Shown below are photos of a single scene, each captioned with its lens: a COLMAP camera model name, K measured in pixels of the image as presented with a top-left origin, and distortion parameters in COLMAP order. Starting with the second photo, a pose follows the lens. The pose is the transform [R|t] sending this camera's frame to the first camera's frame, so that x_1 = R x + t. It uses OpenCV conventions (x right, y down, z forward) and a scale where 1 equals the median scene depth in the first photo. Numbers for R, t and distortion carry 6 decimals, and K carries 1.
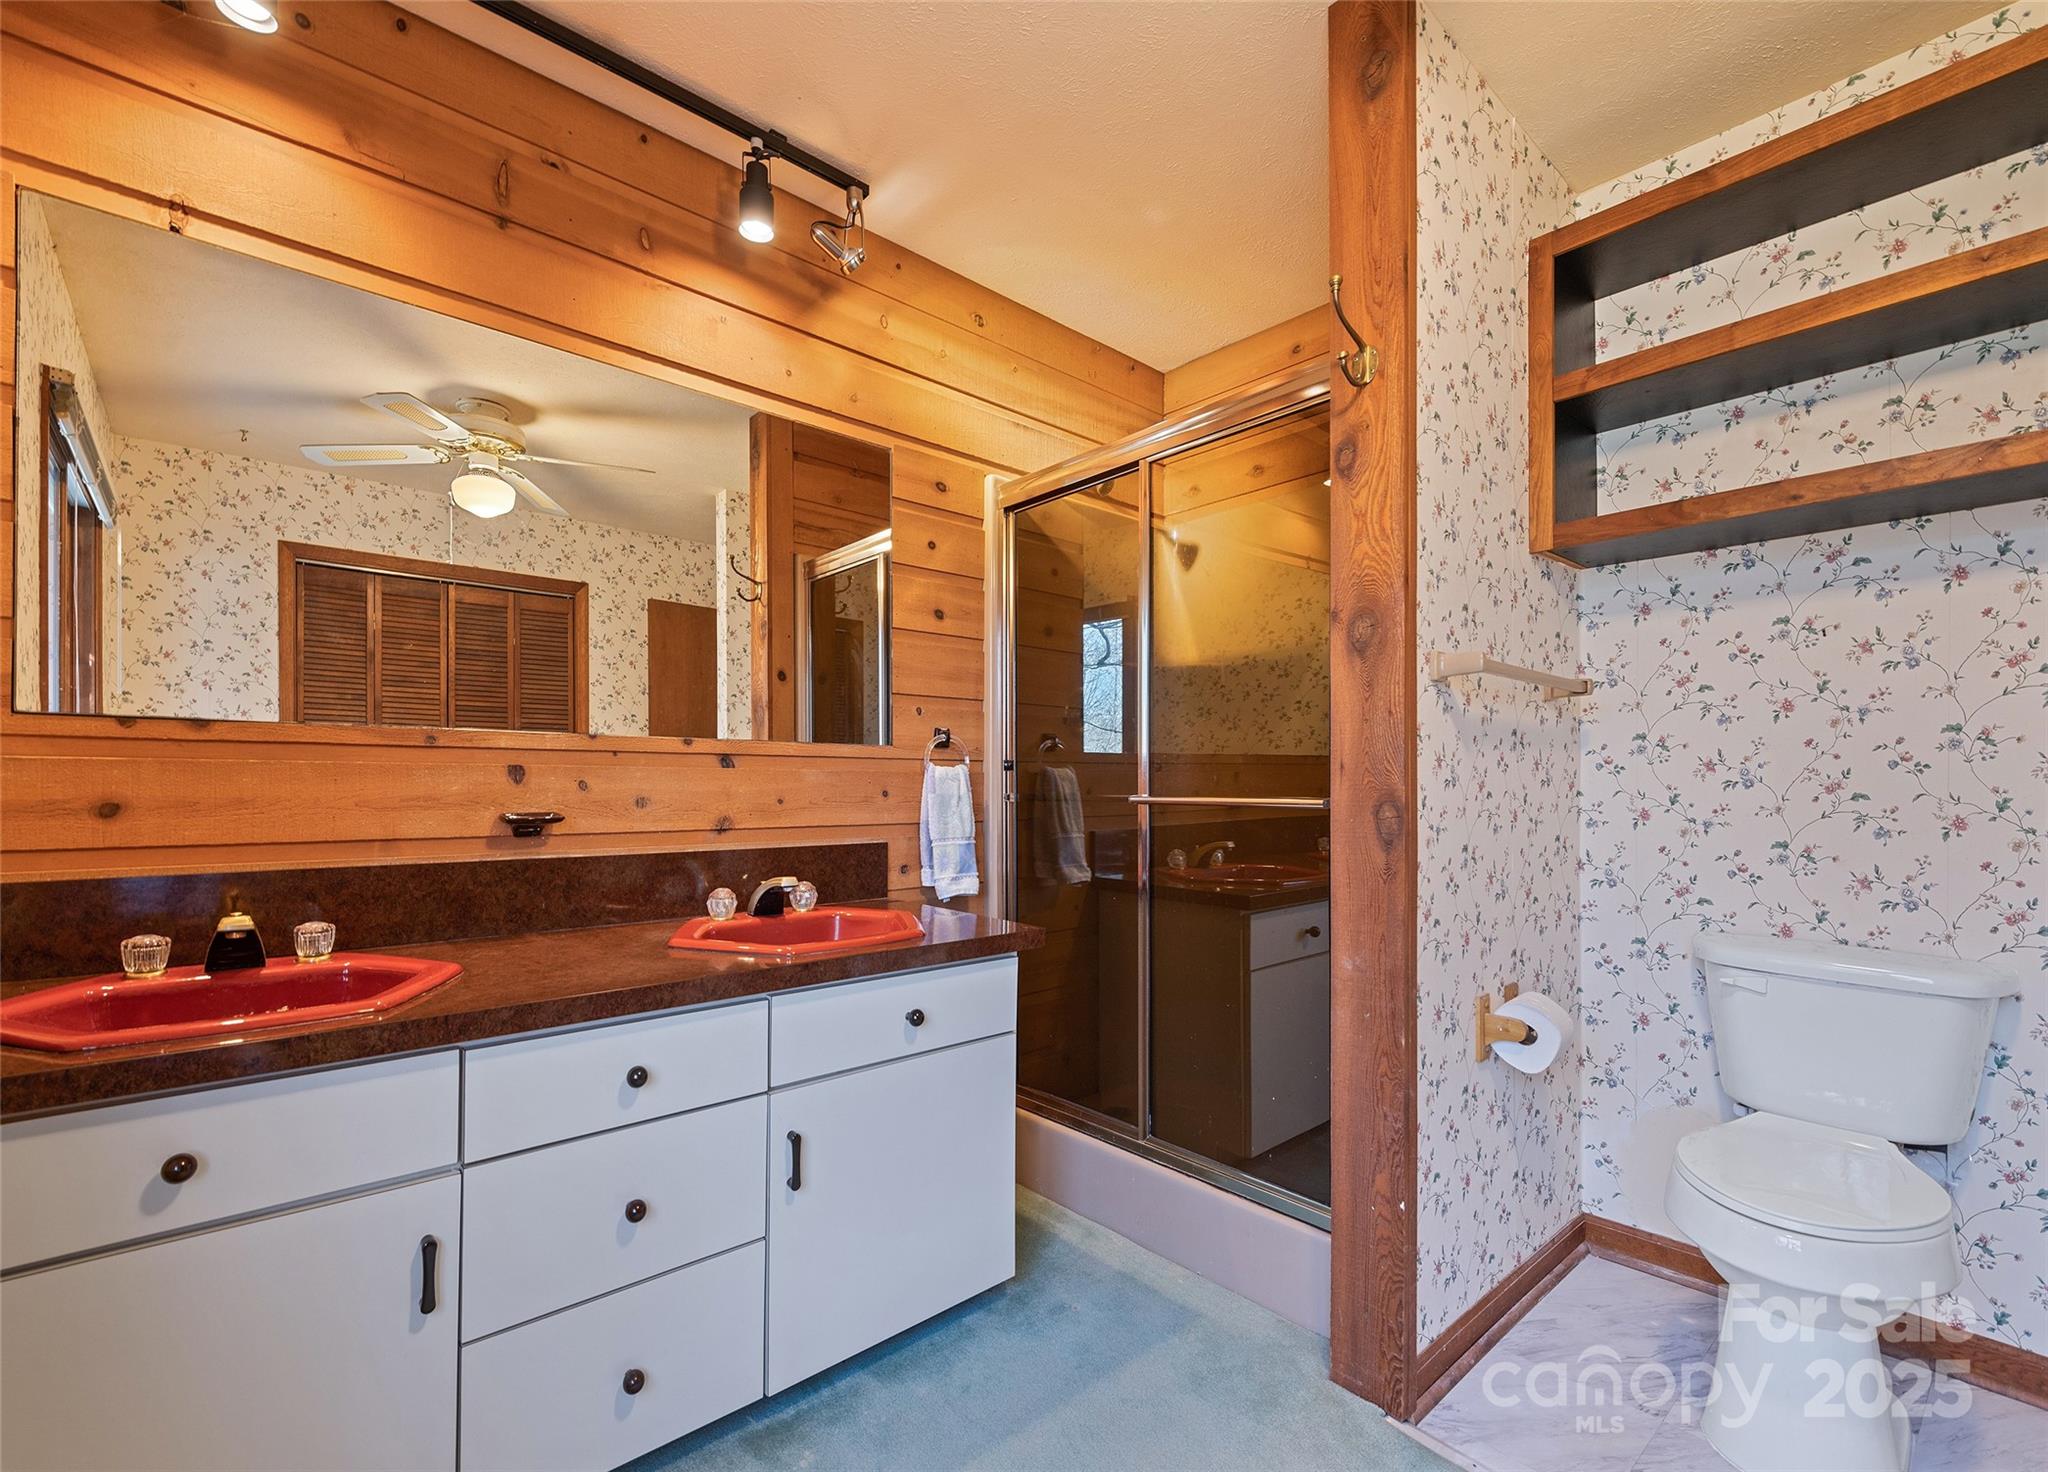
lens RADIAL K [[886.3, 0, 1024.3], [0, 886.3, 791.7], [0, 0, 1]] dist [0.001390, -0.000049]
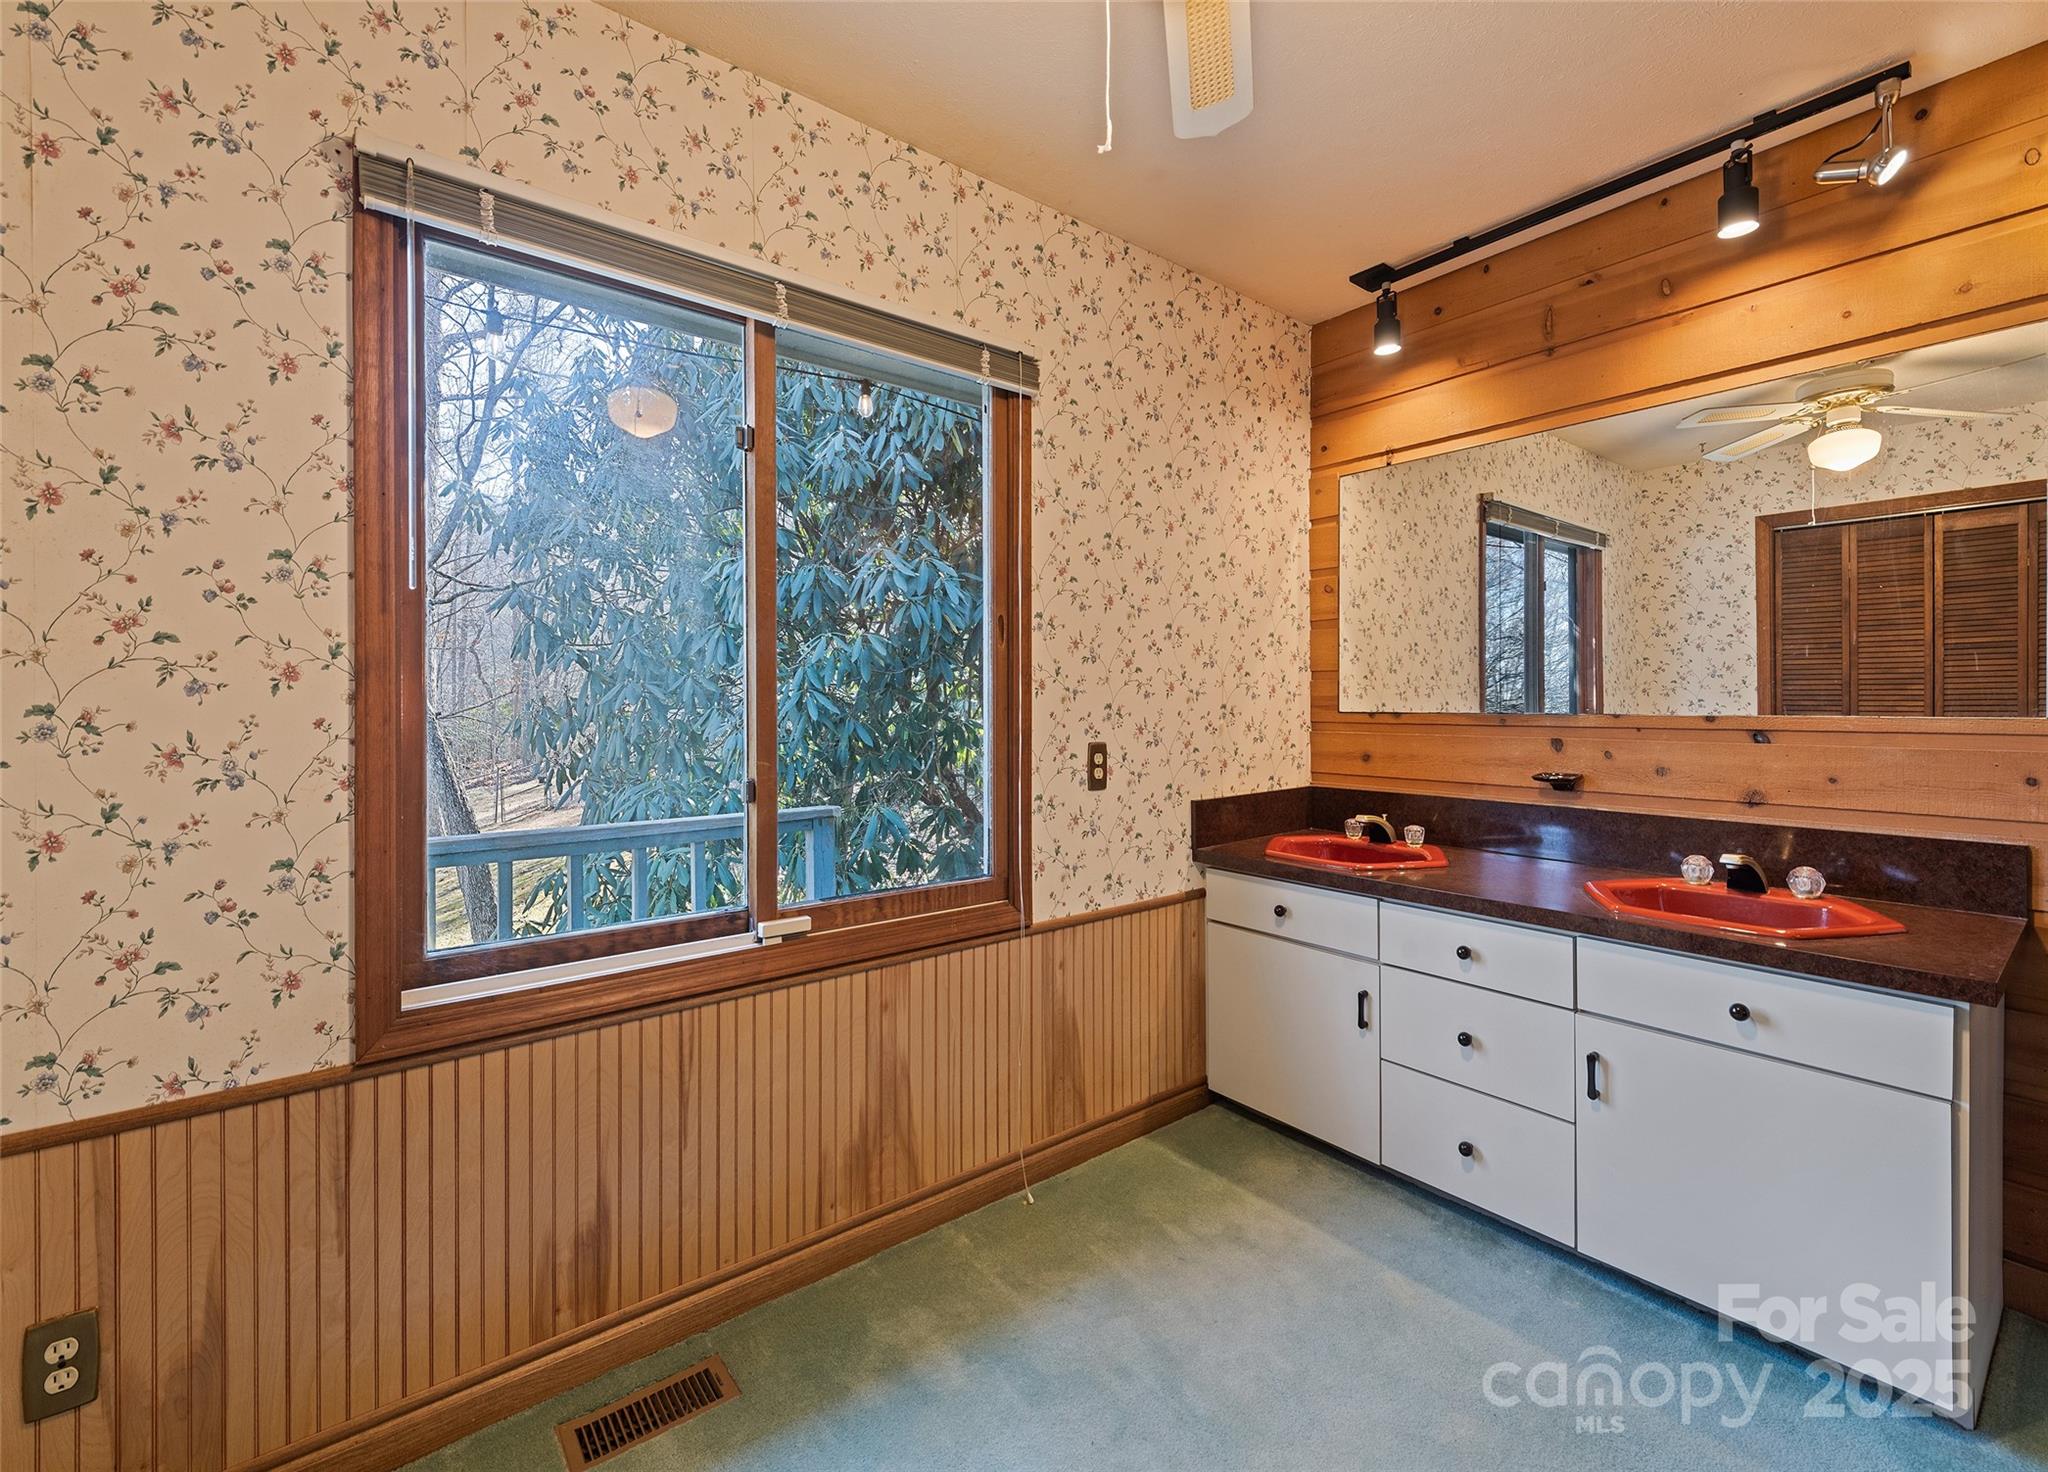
lens RADIAL K [[913.1, 0, 1031.0], [0, 913.1, 738.9], [0, 0, 1]] dist [0.001502, -0.000325]
pose [[-0.050676, 0.041170, -0.997866, 0.779863], [-0.004538, 0.999130, 0.041453, -0.073861], [0.998705, 0.006629, -0.050445, 0.219547]]
